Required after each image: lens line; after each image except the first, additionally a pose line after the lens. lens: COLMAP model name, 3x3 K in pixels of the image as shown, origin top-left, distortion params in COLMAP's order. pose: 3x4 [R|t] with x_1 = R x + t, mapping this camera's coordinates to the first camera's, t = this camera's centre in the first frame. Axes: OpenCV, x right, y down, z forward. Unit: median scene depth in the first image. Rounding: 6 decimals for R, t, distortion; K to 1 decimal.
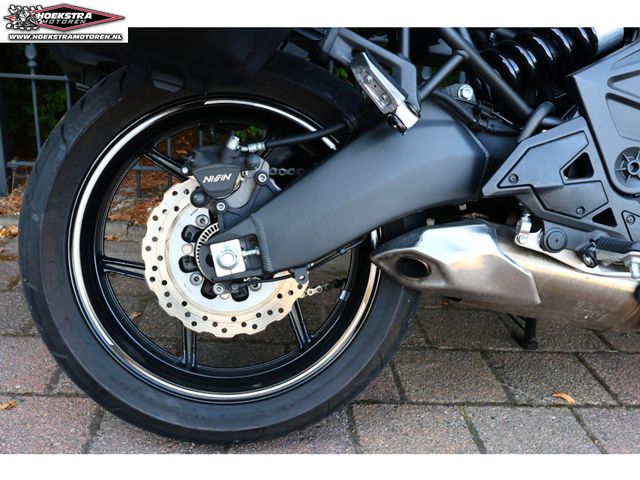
lens RADIAL K [[664.8, 0, 320.8], [0, 664.8, 238.5], [0, 0, 1]] dist [0.002525, 0.000000]
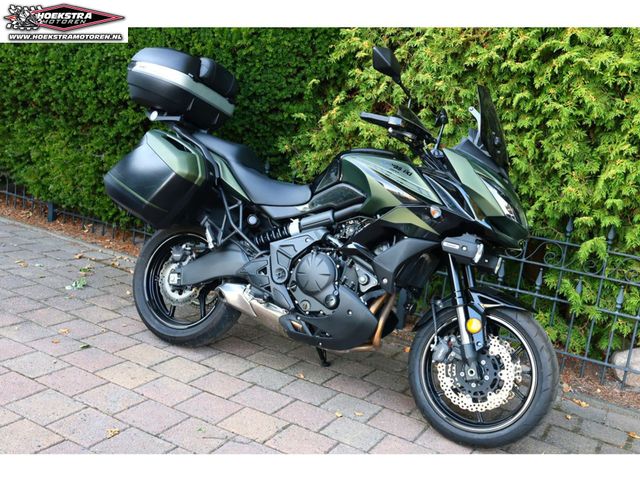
lens RADIAL K [[692.5, 0, 320.6], [0, 692.5, 238.5], [0, 0, 1]] dist [-0.002374, 0.000000]
pose [[0.840966, 0.150835, -0.519640, 2.210707], [-0.257409, 0.956251, -0.139012, 0.127630], [0.475938, 0.250665, 0.843001, -1.608302]]
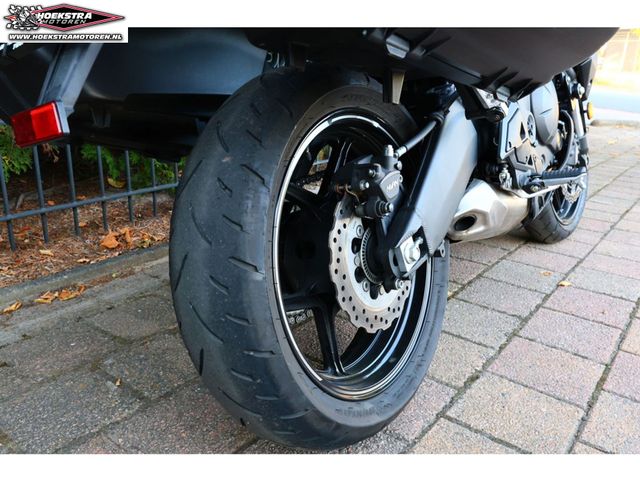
lens RADIAL K [[532.3, 0, 317.1], [0, 532.3, 241.6], [0, 0, 1]] dist [0.008838, 0.002118]
pose [[0.671297, -0.276455, 0.687702, -0.824618], [0.252841, 0.957595, 0.138142, -0.147124], [-0.696730, 0.081145, 0.712729, 0.451212]]
